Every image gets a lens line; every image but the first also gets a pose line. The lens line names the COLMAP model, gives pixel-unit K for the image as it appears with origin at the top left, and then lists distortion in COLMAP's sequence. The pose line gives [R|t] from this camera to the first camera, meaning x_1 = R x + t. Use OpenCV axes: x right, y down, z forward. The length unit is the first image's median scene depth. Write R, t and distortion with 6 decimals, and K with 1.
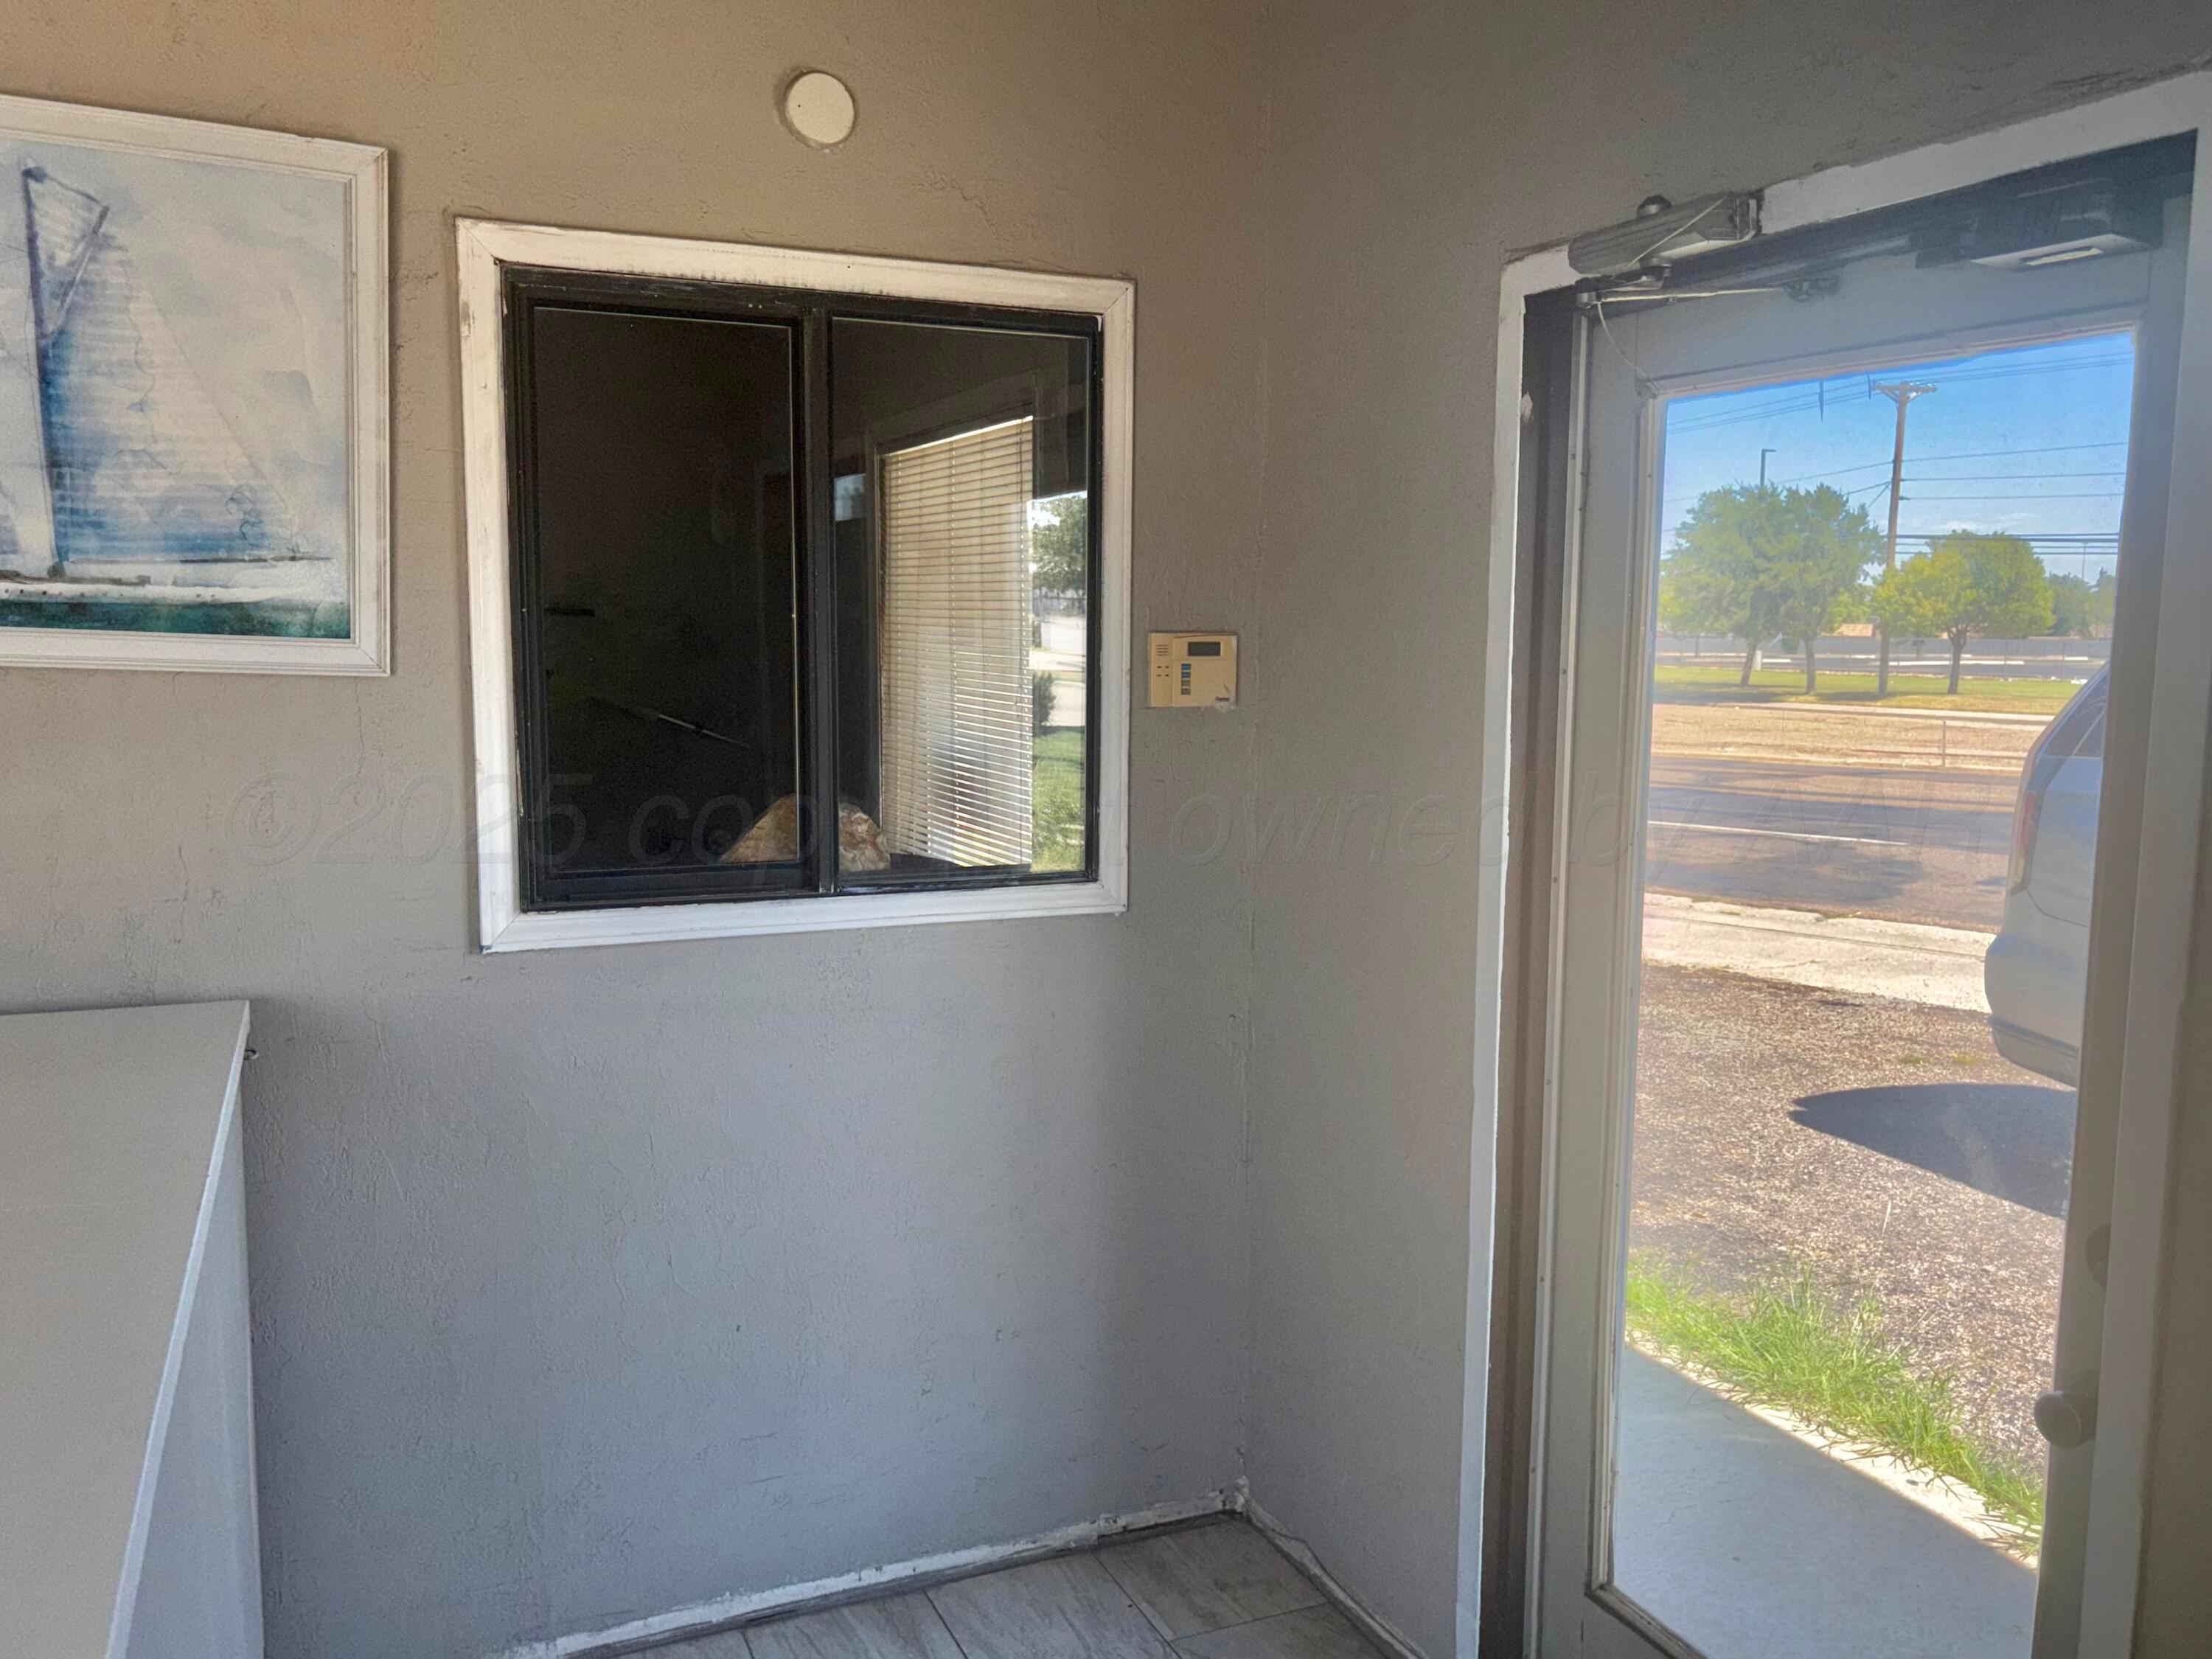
lens RADIAL K [[1786.7, 0, 1106.0], [0, 1786.7, 829.5], [0, 0, 1]] dist [-0.001103, -0.004421]
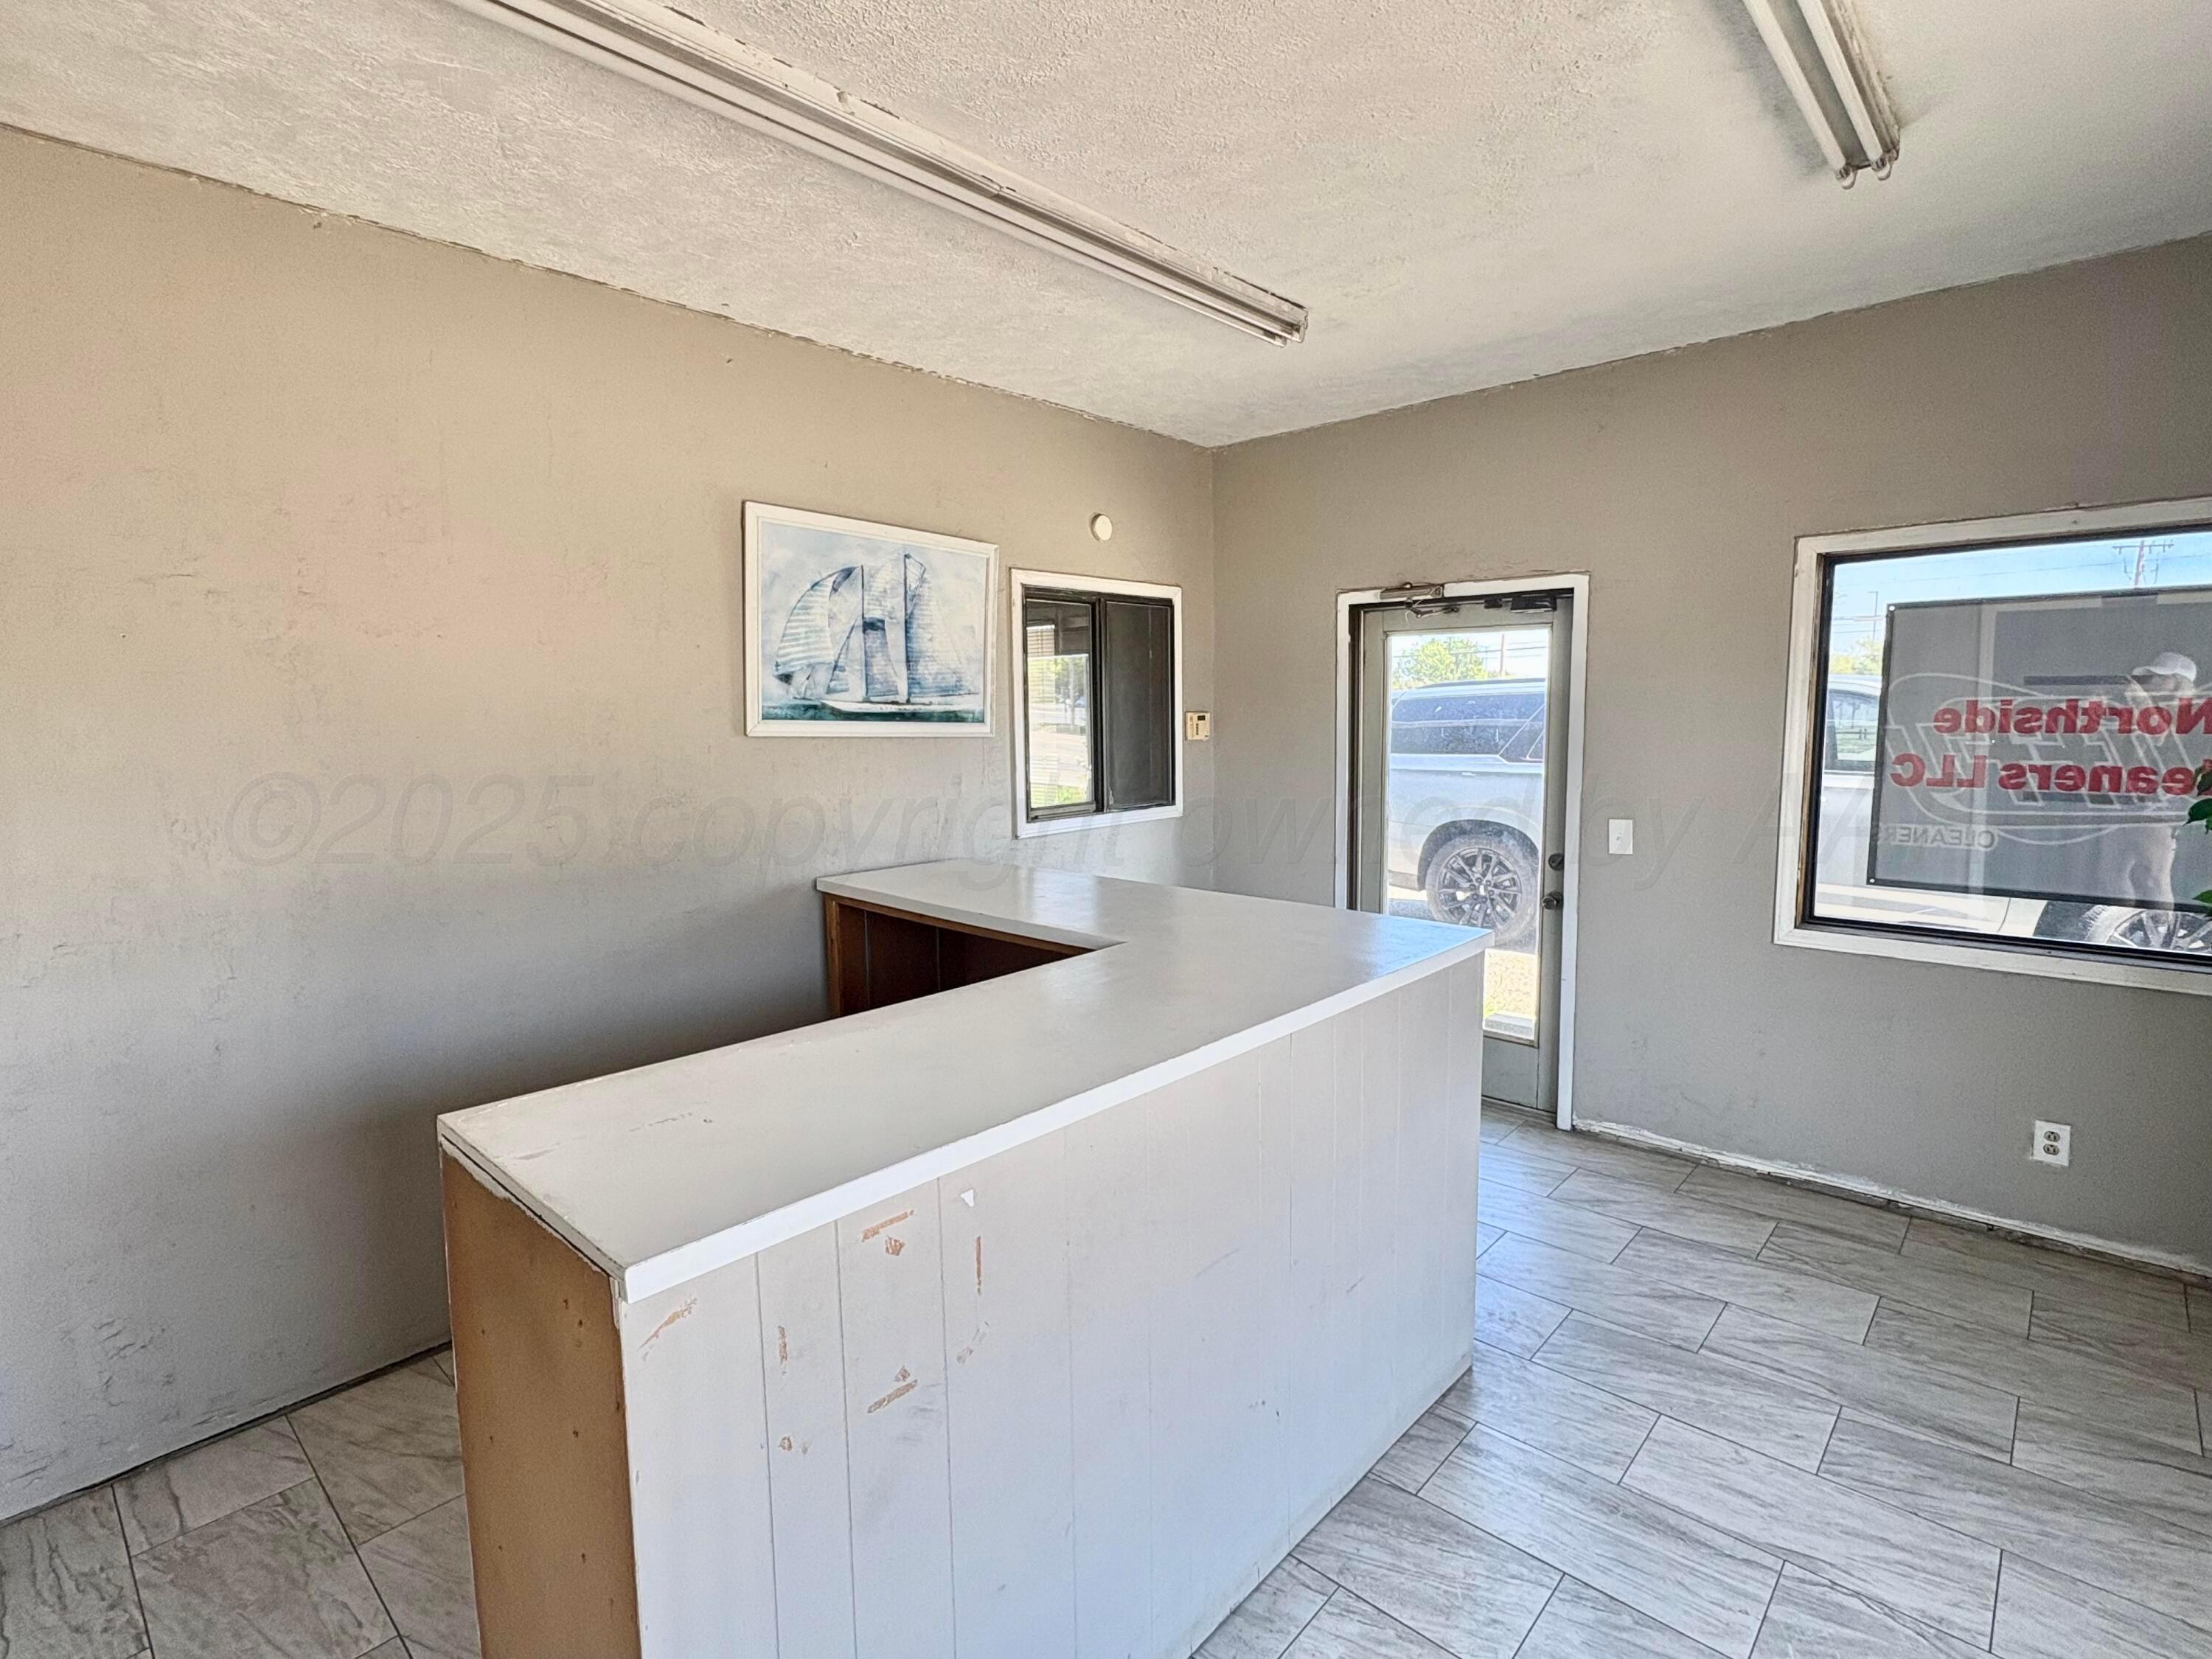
lens RADIAL K [[1080.5, 0, 1106.0], [0, 1080.5, 829.5], [0, 0, 1]] dist [0.003914, 0.001280]
pose [[0.915340, -0.071502, 0.396283, -0.957767], [0.071120, 0.997345, 0.015677, 0.043845], [-0.396351, 0.013834, 0.917995, -0.604290]]
